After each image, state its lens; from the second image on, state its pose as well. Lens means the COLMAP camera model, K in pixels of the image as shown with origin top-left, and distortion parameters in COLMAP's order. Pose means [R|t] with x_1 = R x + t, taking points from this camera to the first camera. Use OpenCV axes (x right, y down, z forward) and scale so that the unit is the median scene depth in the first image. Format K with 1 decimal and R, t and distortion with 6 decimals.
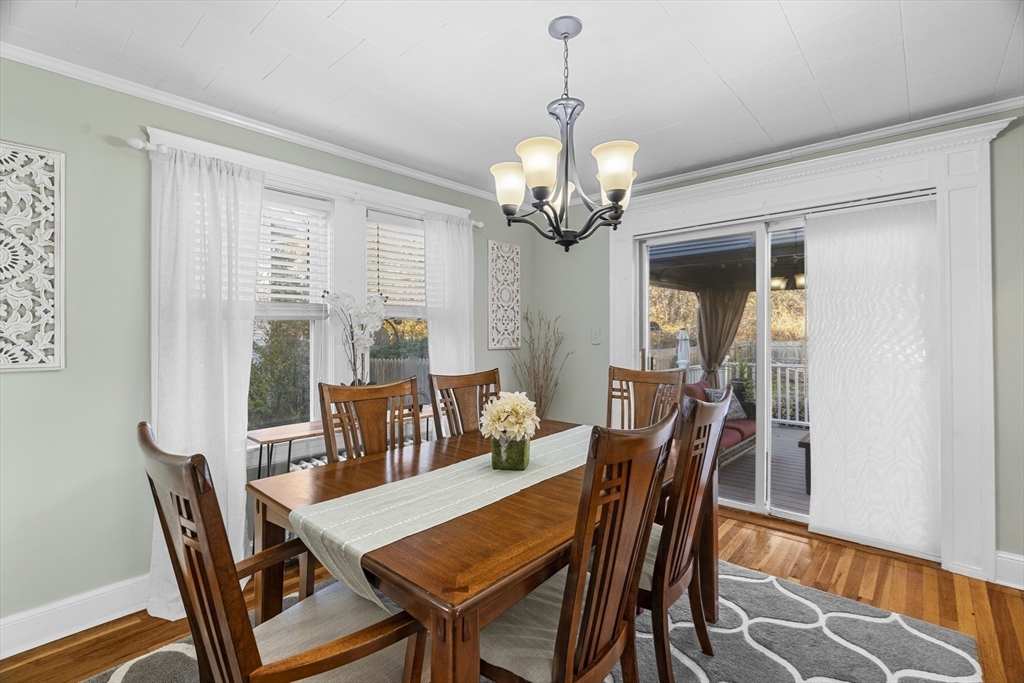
lens RADIAL K [[464.6, 0, 513.6], [0, 464.6, 333.1], [0, 0, 1]] dist [-0.014169, 0.004287]
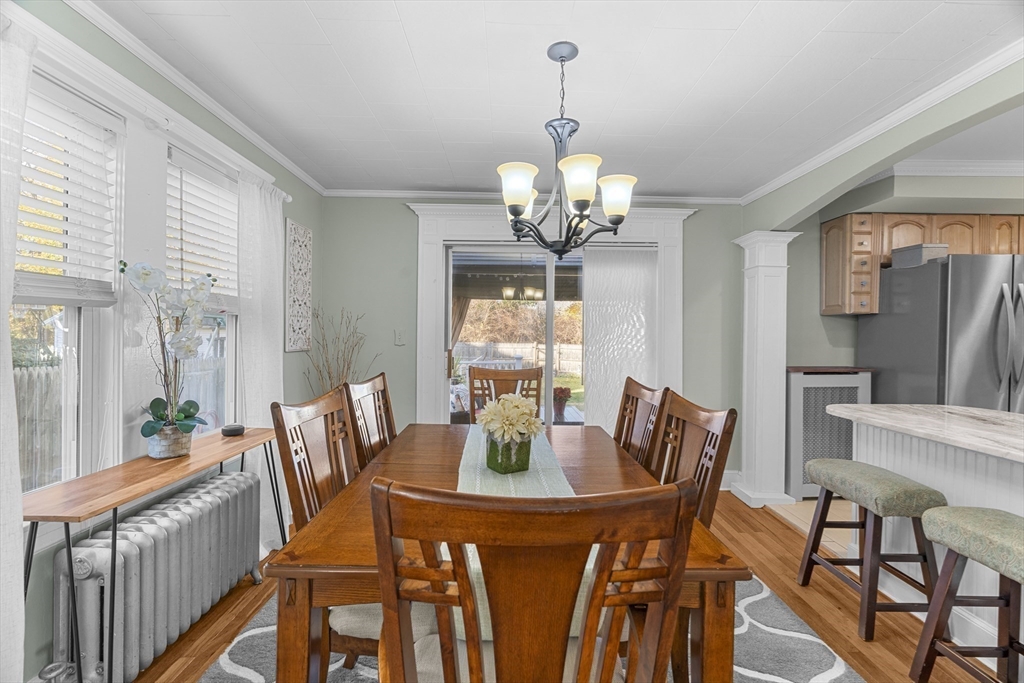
lens RADIAL K [[464.6, 0, 507.5], [0, 464.6, 339.3], [0, 0, 1]] dist [-0.014169, 0.004287]
pose [[0.729839, 0.005302, 0.683598, -0.457209], [-0.014227, 0.999871, 0.007434, 0.001705], [-0.683471, -0.015152, 0.729821, 0.186824]]
